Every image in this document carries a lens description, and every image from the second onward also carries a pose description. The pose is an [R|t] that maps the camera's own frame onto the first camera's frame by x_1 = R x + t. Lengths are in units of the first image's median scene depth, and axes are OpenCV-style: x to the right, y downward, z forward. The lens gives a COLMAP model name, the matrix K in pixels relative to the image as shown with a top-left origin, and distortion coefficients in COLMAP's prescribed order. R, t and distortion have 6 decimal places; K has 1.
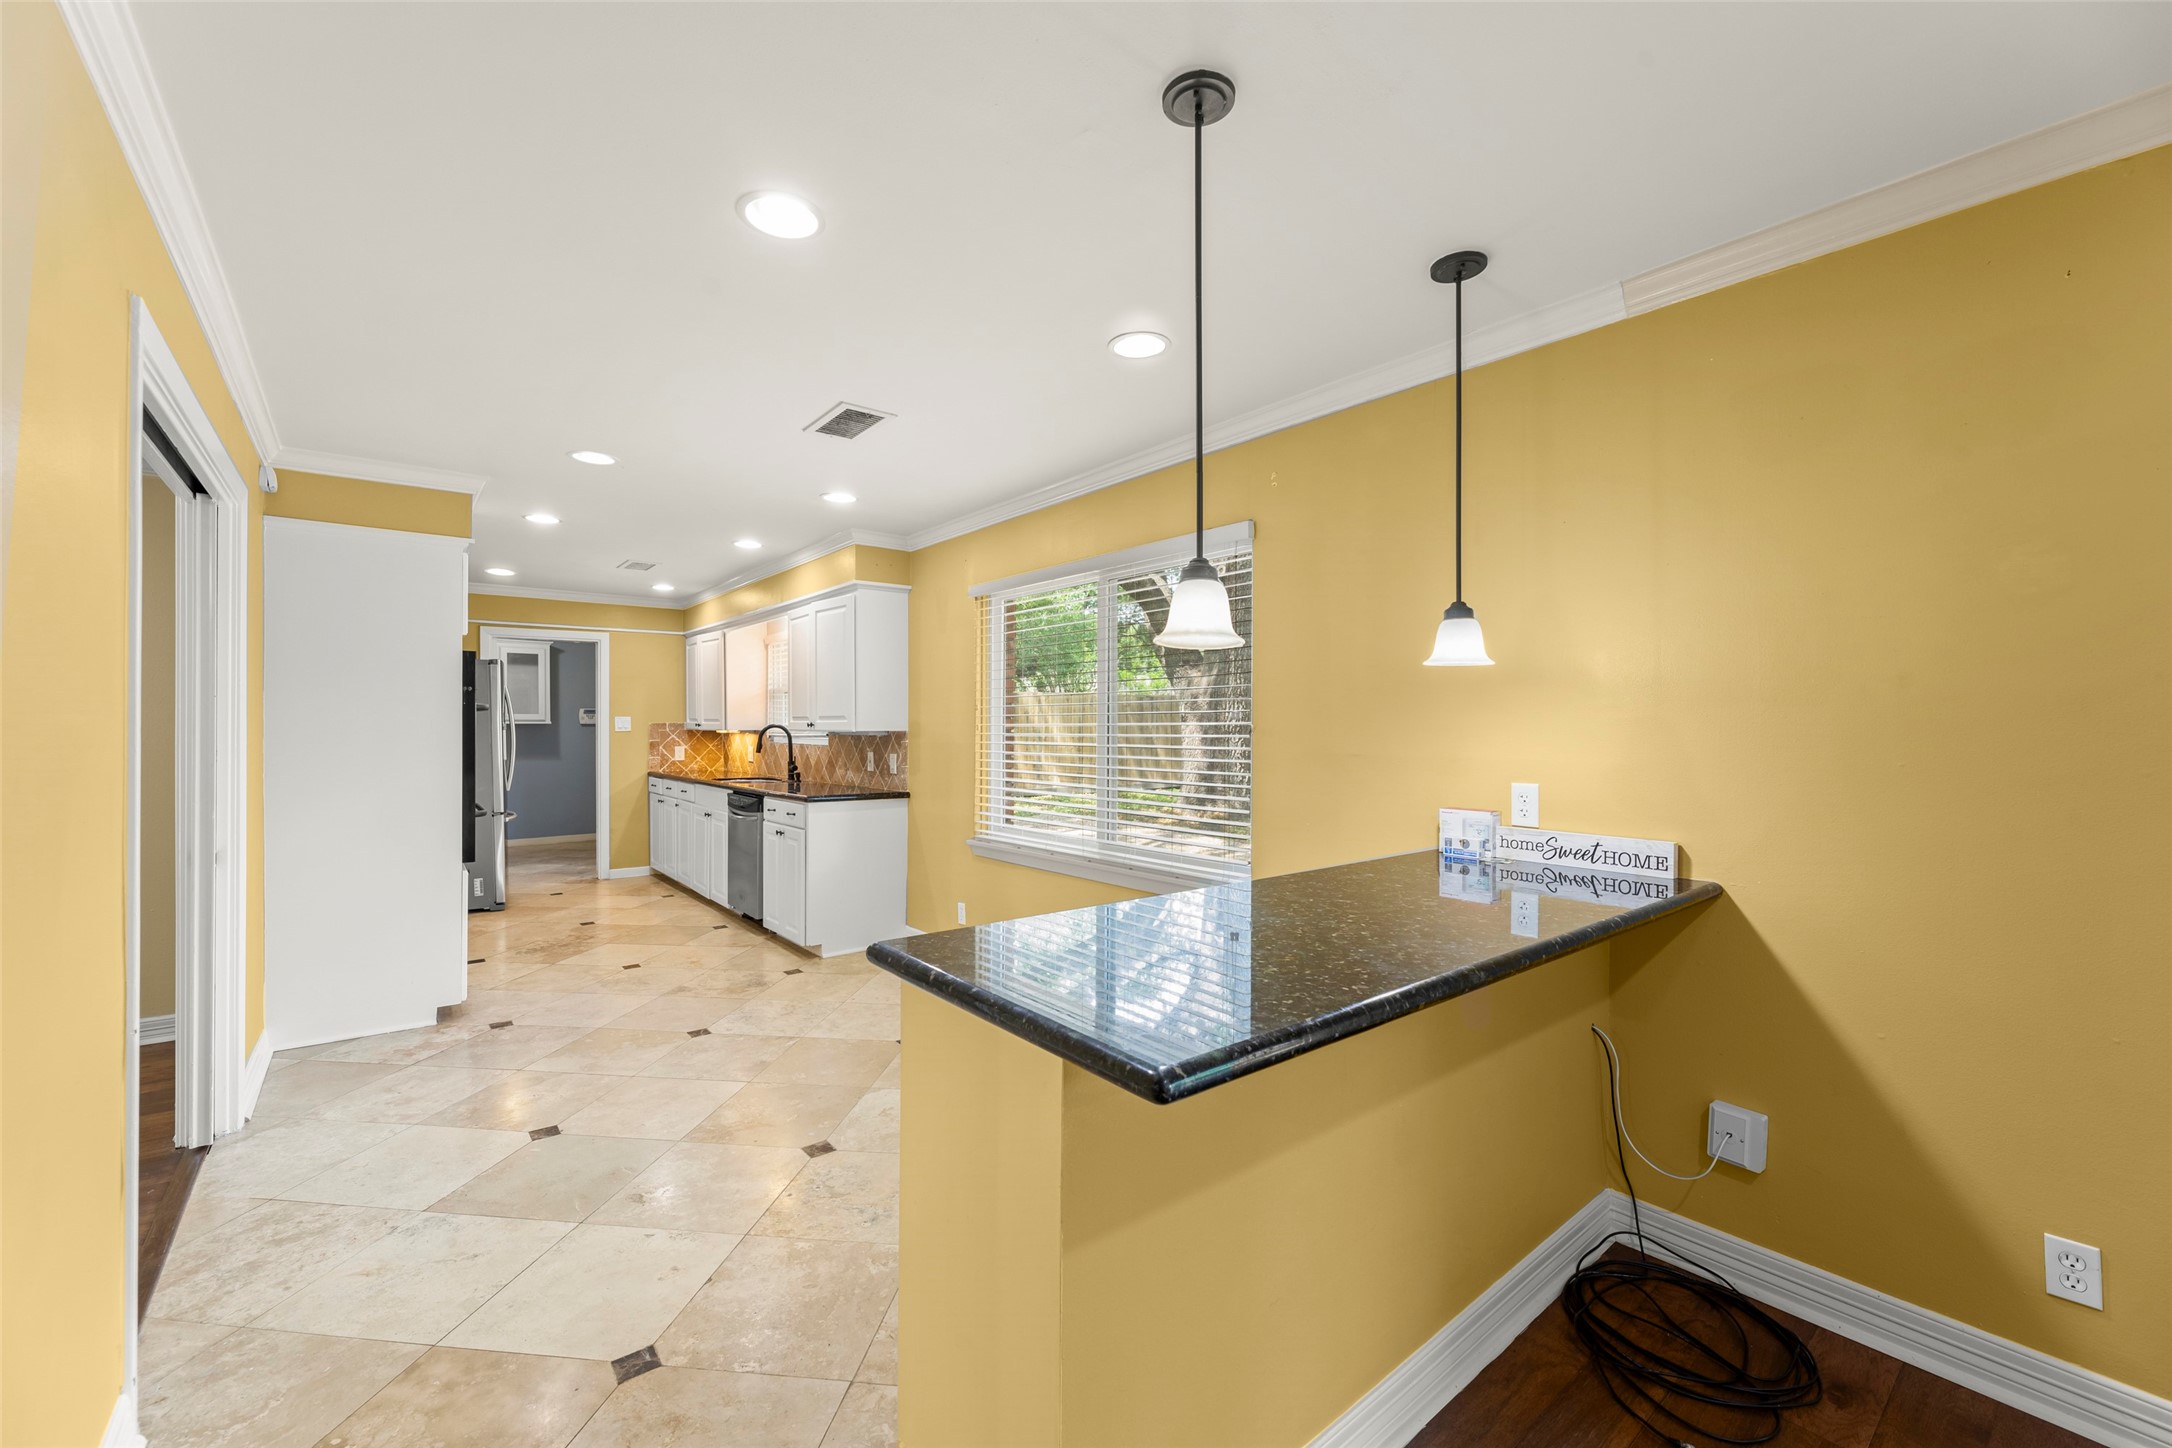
lens RADIAL K [[882.8, 0, 1075.6], [0, 882.8, 726.5], [0, 0, 1]] dist [-0.001394, 0.000082]
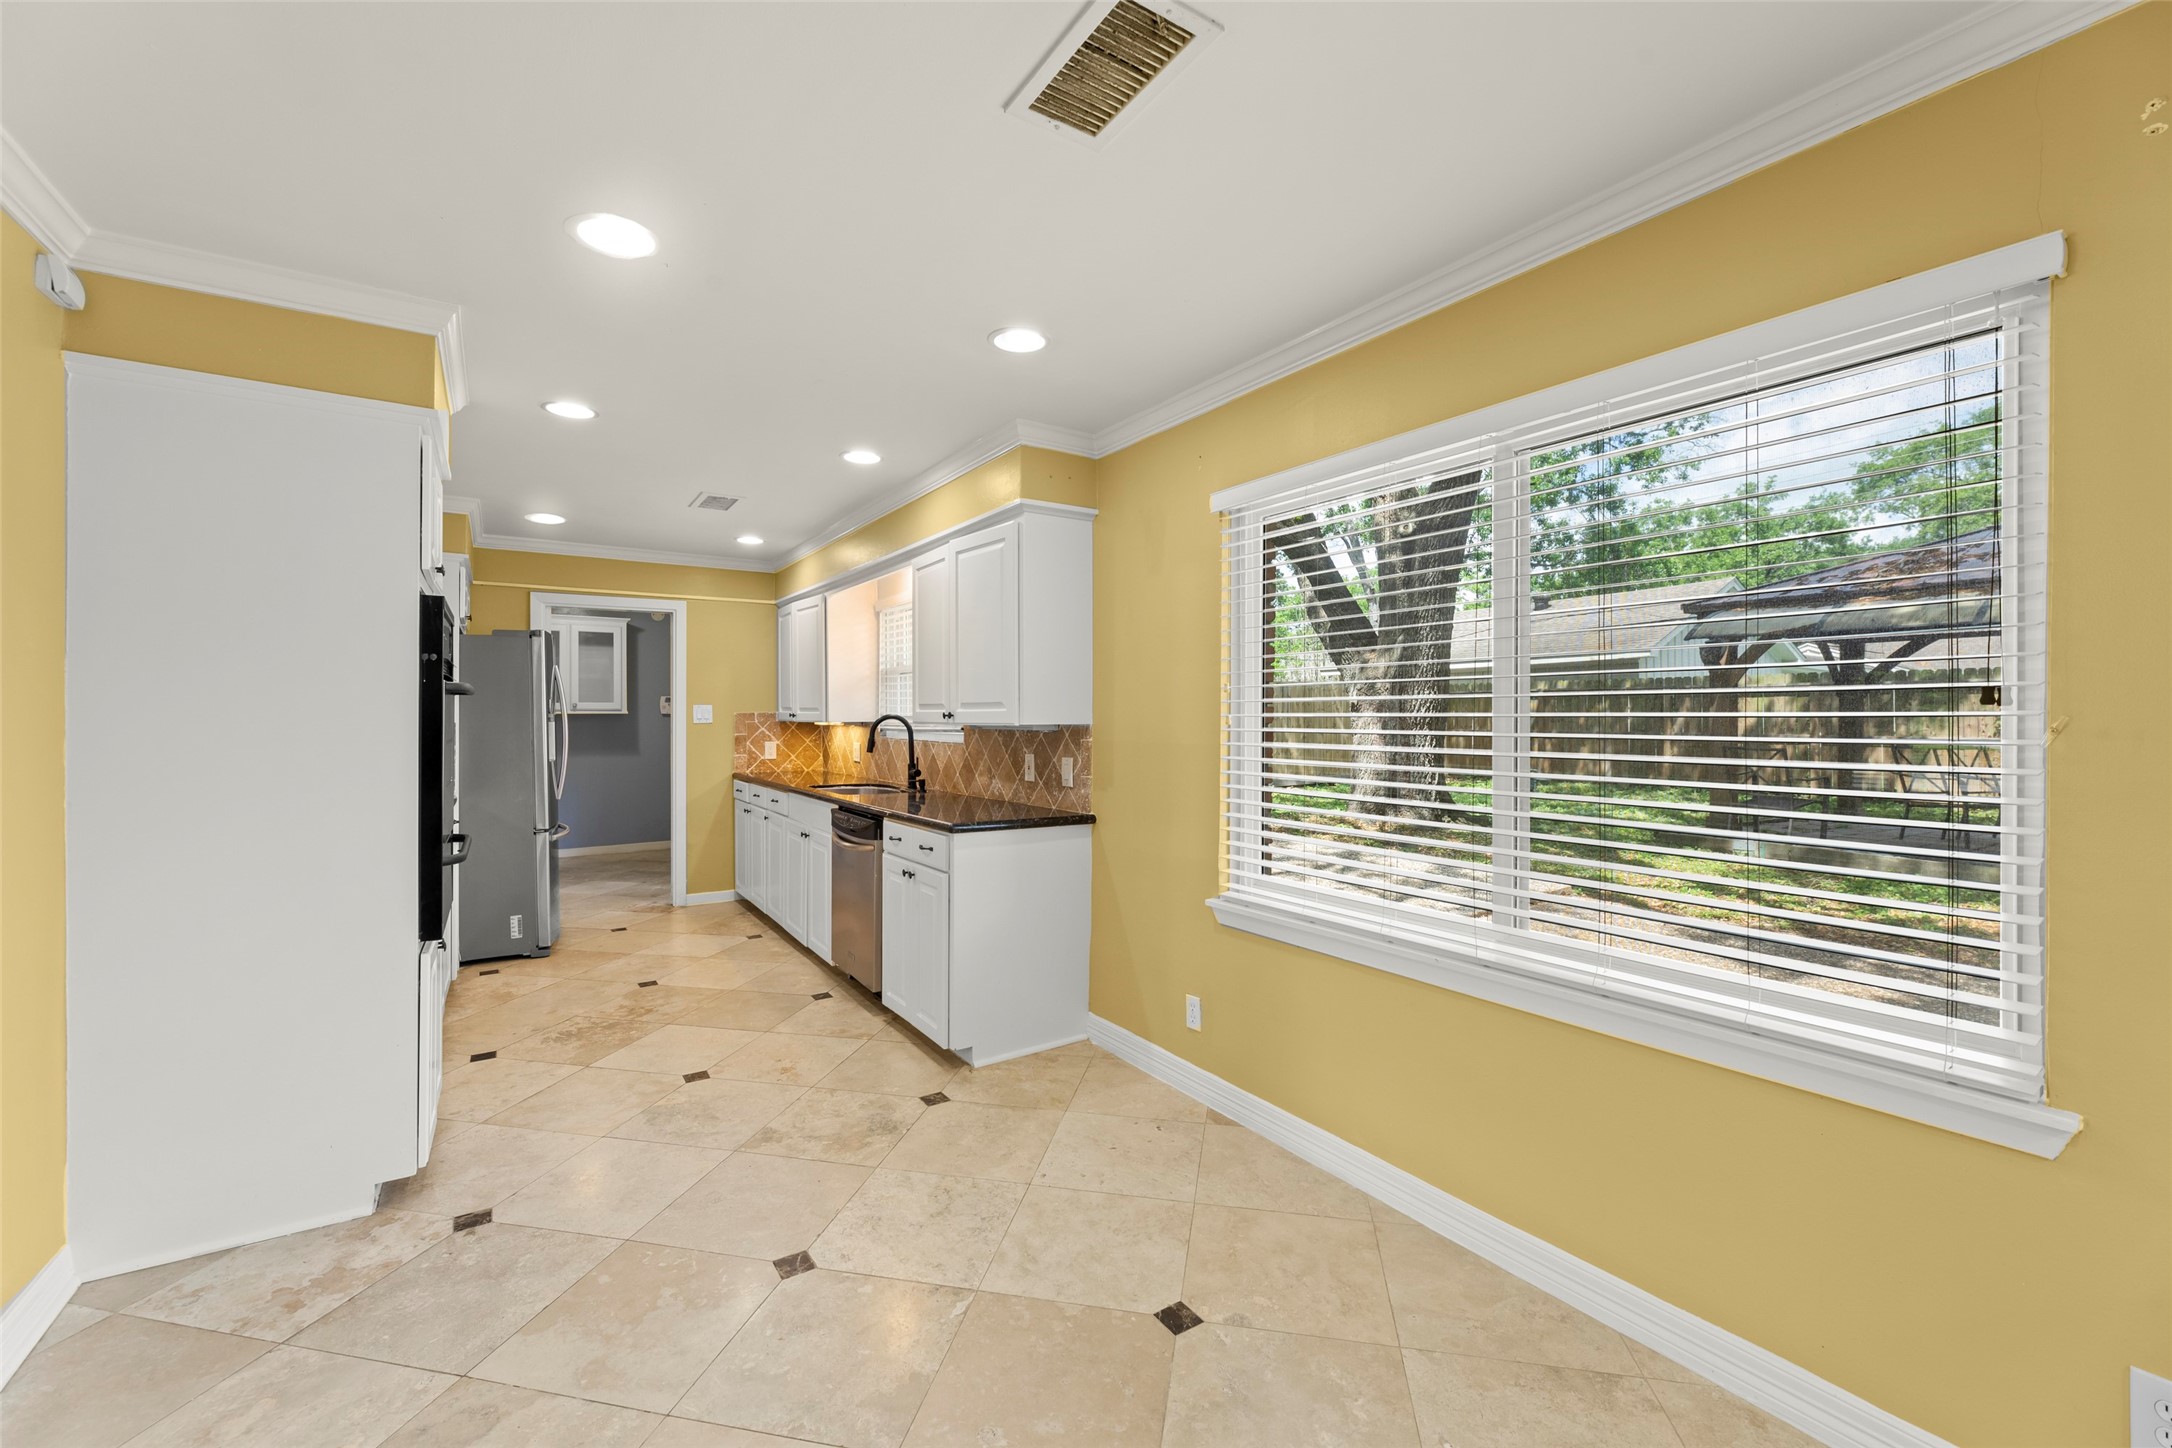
lens RADIAL K [[882.8, 0, 1079.7], [0, 882.8, 721.1], [0, 0, 1]] dist [-0.001394, 0.000082]
pose [[0.995984, 0.001630, -0.089512, -0.142315], [-0.001135, 0.999984, 0.005573, -0.001731], [0.089520, -0.005449, 0.995970, 0.333088]]
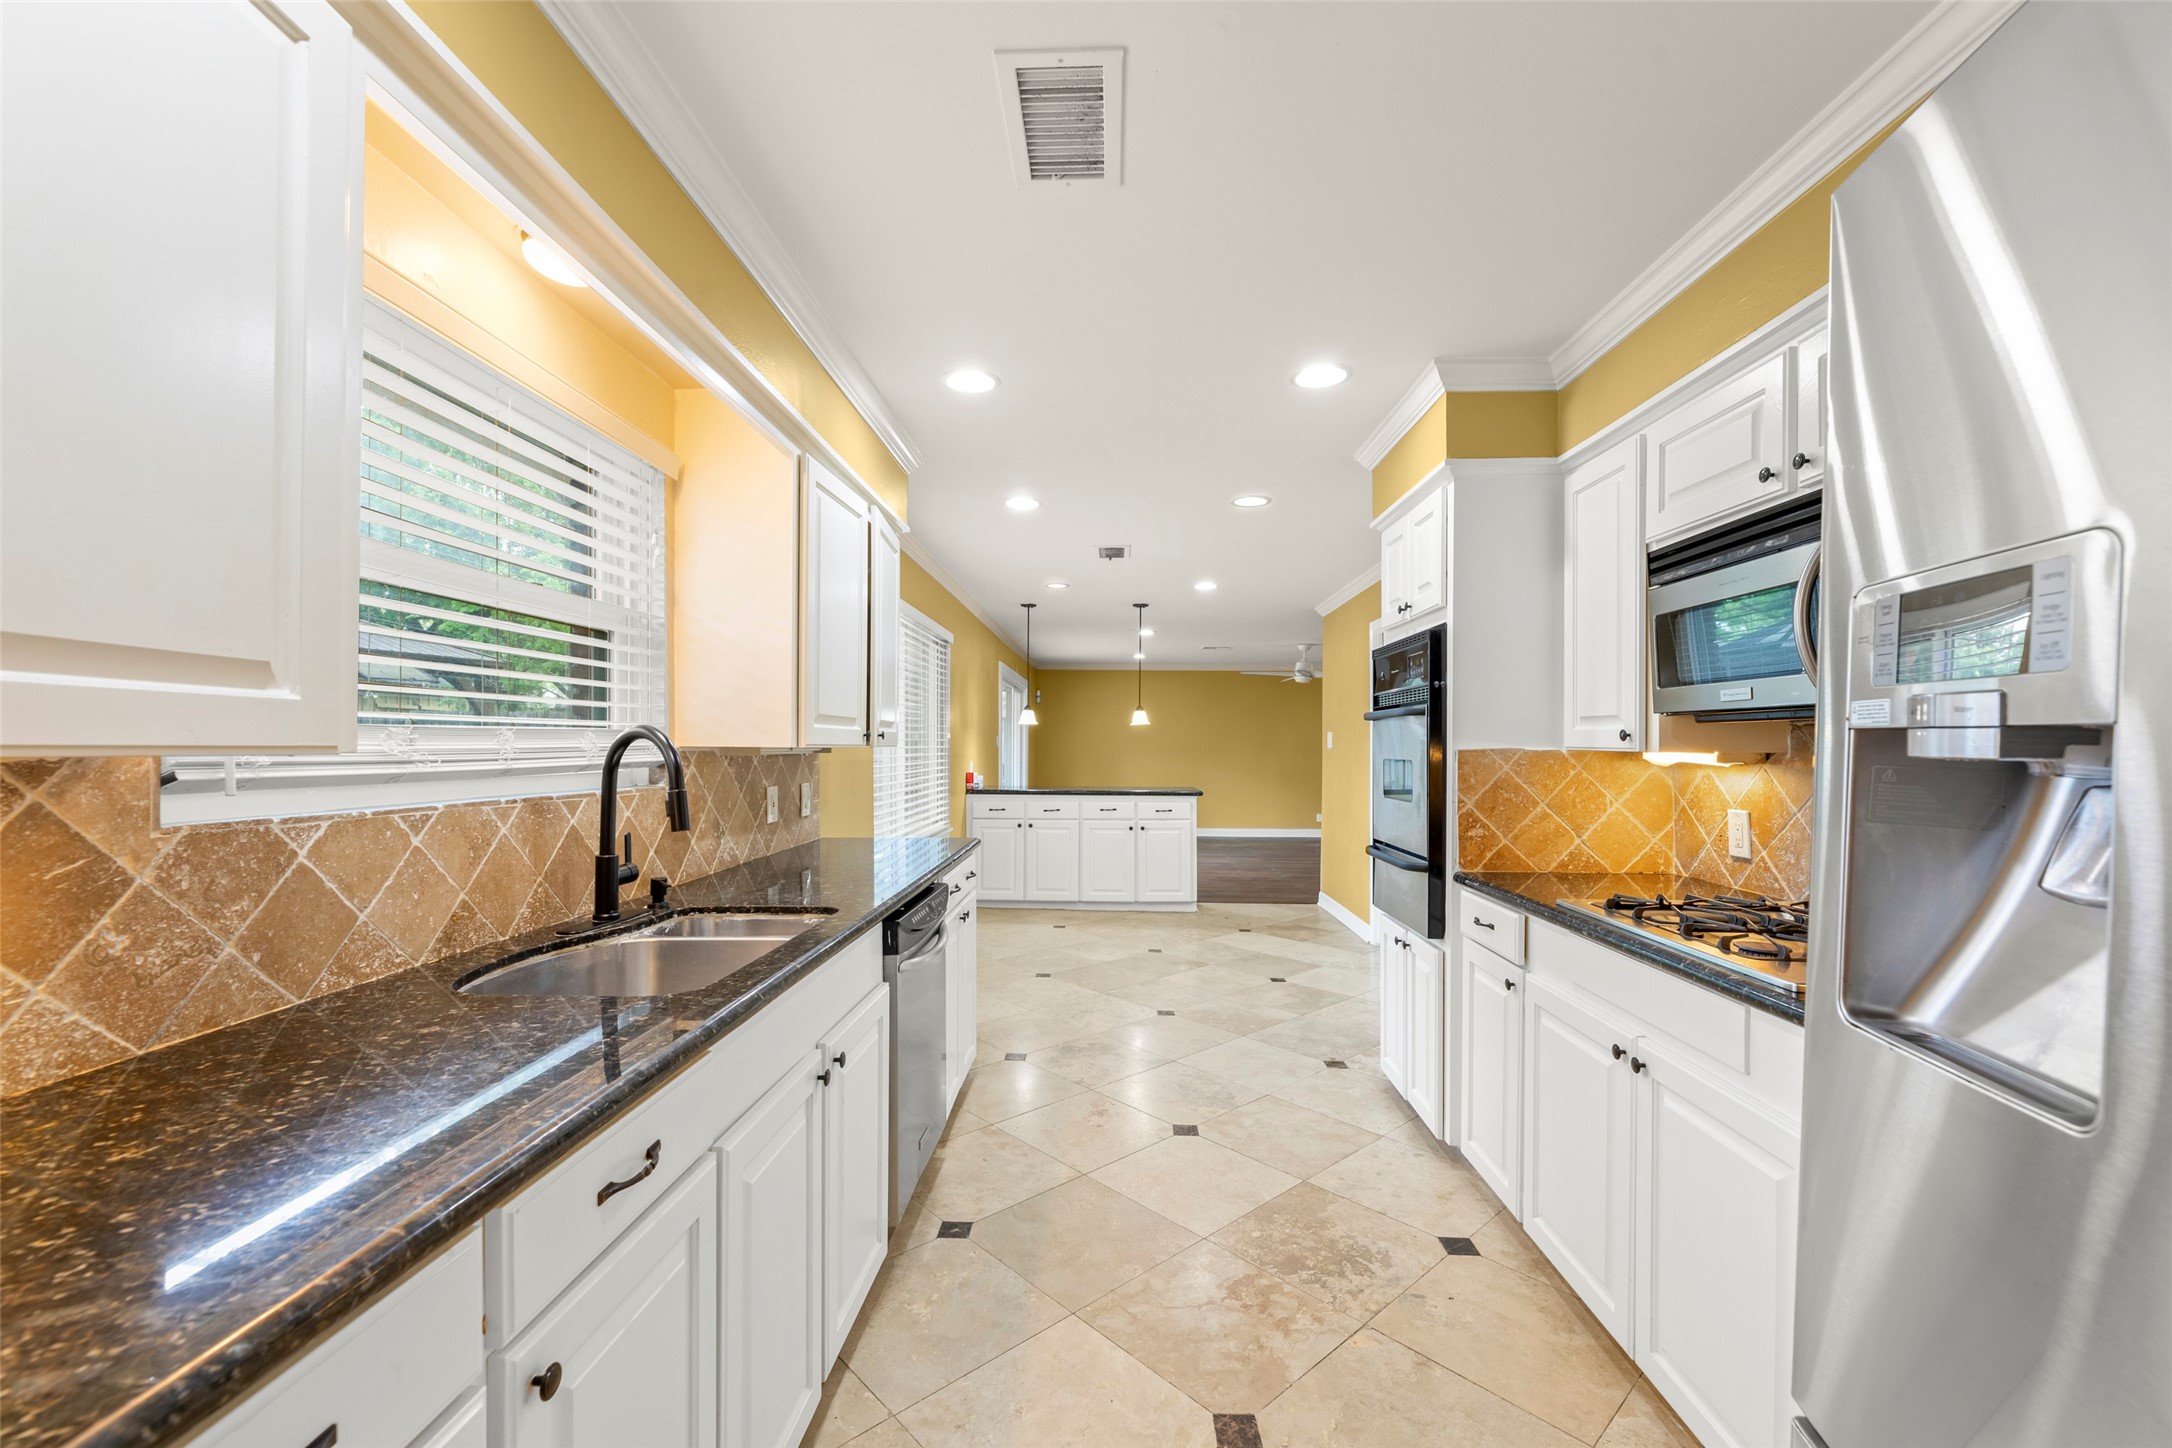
lens RADIAL K [[882.8, 0, 1079.9], [0, 882.8, 745.0], [0, 0, 1]] dist [-0.001394, 0.000082]
pose [[-0.756726, -0.004065, 0.653719, -0.786568], [-0.005261, 0.999986, 0.000129, 0.003021], [-0.653711, -0.003342, -0.756737, 1.403782]]
